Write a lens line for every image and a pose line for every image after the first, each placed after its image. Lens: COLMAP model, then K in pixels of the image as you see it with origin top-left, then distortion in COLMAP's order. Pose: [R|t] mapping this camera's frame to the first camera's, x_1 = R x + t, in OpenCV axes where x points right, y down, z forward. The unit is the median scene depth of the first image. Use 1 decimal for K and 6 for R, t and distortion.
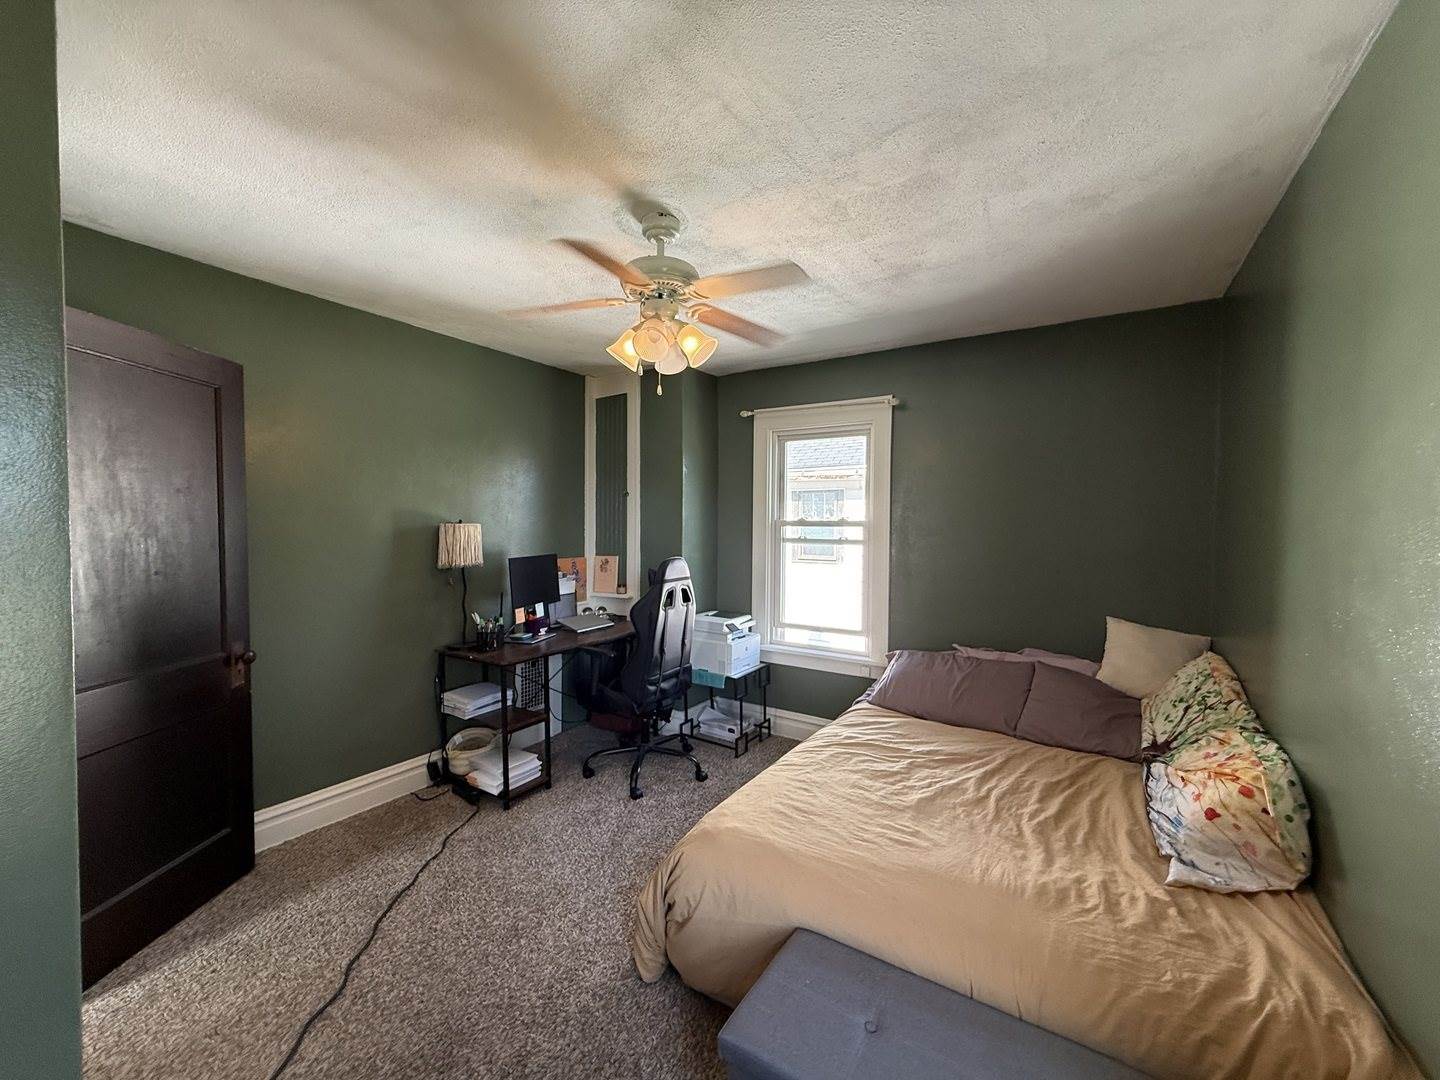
lens RADIAL K [[576.9, 0, 721.7], [0, 576.9, 543.1], [0, 0, 1]] dist [0.001409, 0.000404]
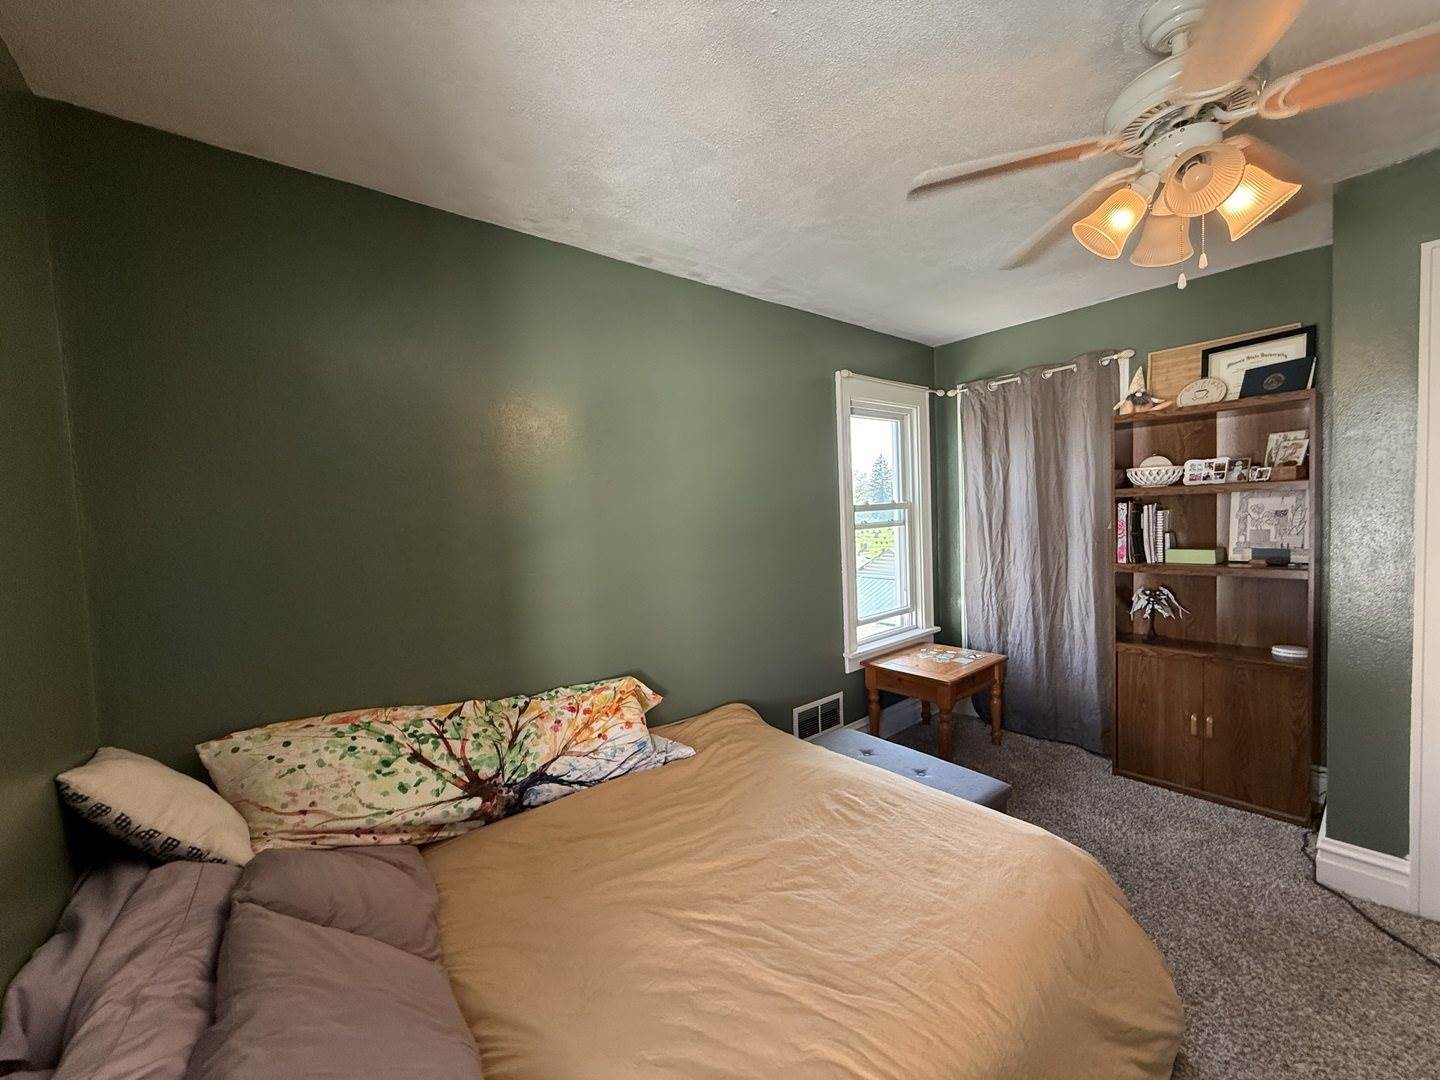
lens RADIAL K [[576.9, 0, 721.7], [0, 576.9, 543.1], [0, 0, 1]] dist [0.001409, 0.000404]
pose [[-0.953878, 0.013992, 0.299869, 0.119337], [0.041550, 0.995452, 0.085721, -0.040955], [-0.297306, 0.094227, -0.950121, 1.160056]]
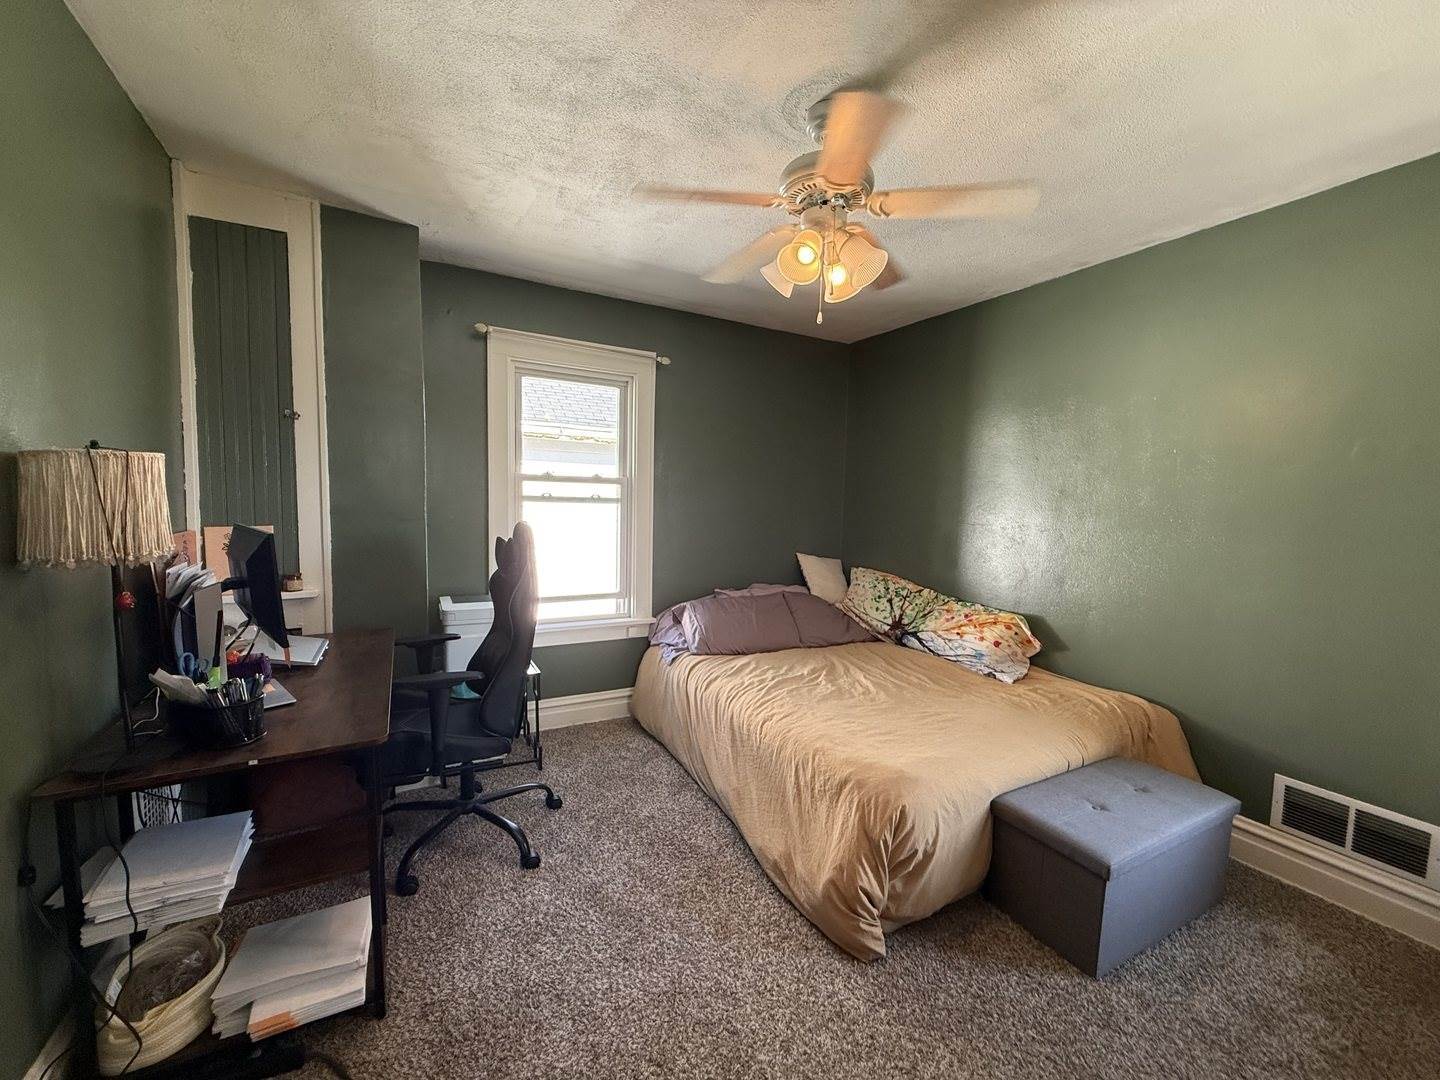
lens RADIAL K [[576.9, 0, 721.7], [0, 576.9, 543.1], [0, 0, 1]] dist [0.001409, 0.000404]
pose [[0.479173, -0.064160, 0.875372, -0.615651], [0.006096, 0.997544, 0.069778, 0.003799], [-0.877699, -0.028099, 0.478387, 0.463817]]
